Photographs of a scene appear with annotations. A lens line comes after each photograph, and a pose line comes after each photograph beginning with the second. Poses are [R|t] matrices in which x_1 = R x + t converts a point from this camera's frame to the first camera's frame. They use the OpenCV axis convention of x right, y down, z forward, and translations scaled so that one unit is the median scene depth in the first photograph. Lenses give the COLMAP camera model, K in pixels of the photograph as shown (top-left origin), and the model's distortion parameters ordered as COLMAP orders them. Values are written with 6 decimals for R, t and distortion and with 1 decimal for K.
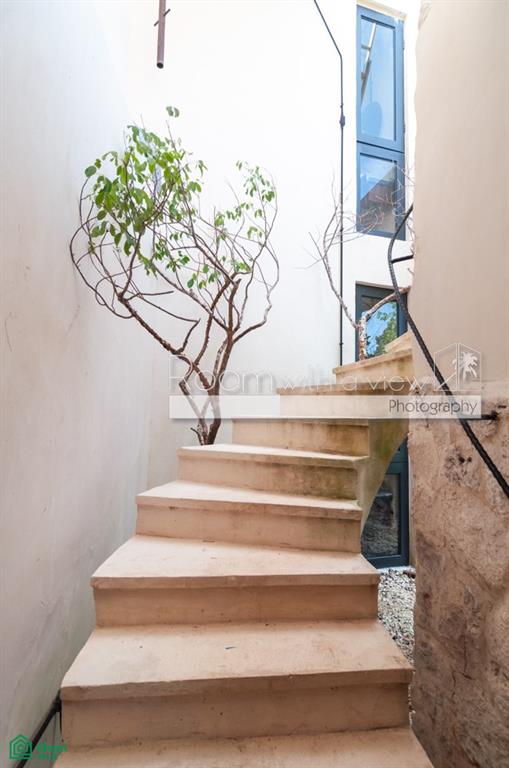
lens RADIAL K [[405.3, 0, 254.1], [0, 405.3, 385.8], [0, 0, 1]] dist [0.000717, -0.000054]
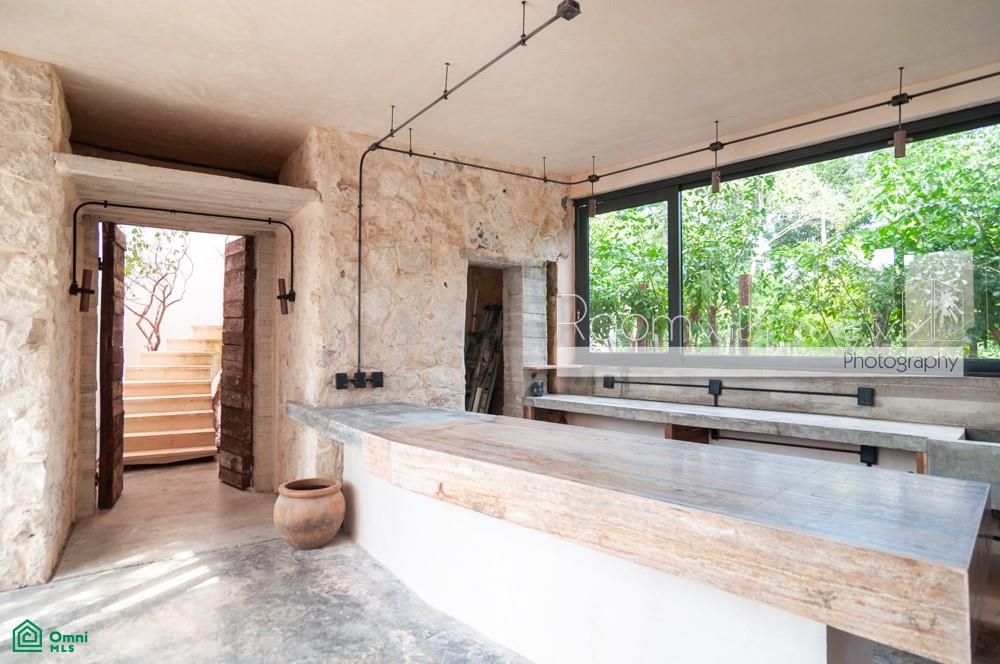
lens RADIAL K [[535.1, 0, 498.5], [0, 535.1, 336.9], [0, 0, 1]] dist [0.000357, 0.001974]
pose [[0.890699, -0.013267, 0.454400, 0.251031], [-0.020913, 0.997320, 0.070112, -0.193476], [-0.454113, -0.071952, 0.888034, -2.628758]]
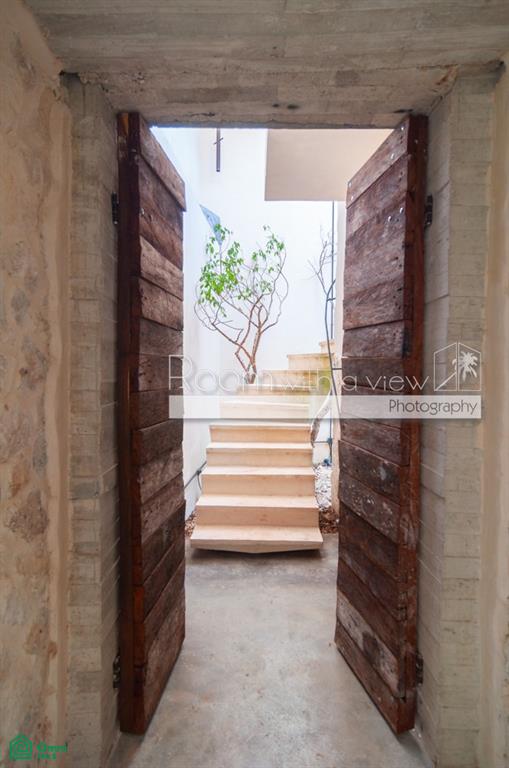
lens RADIAL K [[405.3, 0, 254.6], [0, 405.3, 381.1], [0, 0, 1]] dist [0.000717, -0.000054]
pose [[0.992163, -0.013085, -0.124261, 0.163572], [0.026199, 0.994180, 0.104498, -0.082098], [0.122170, -0.106935, 0.986732, -1.020359]]
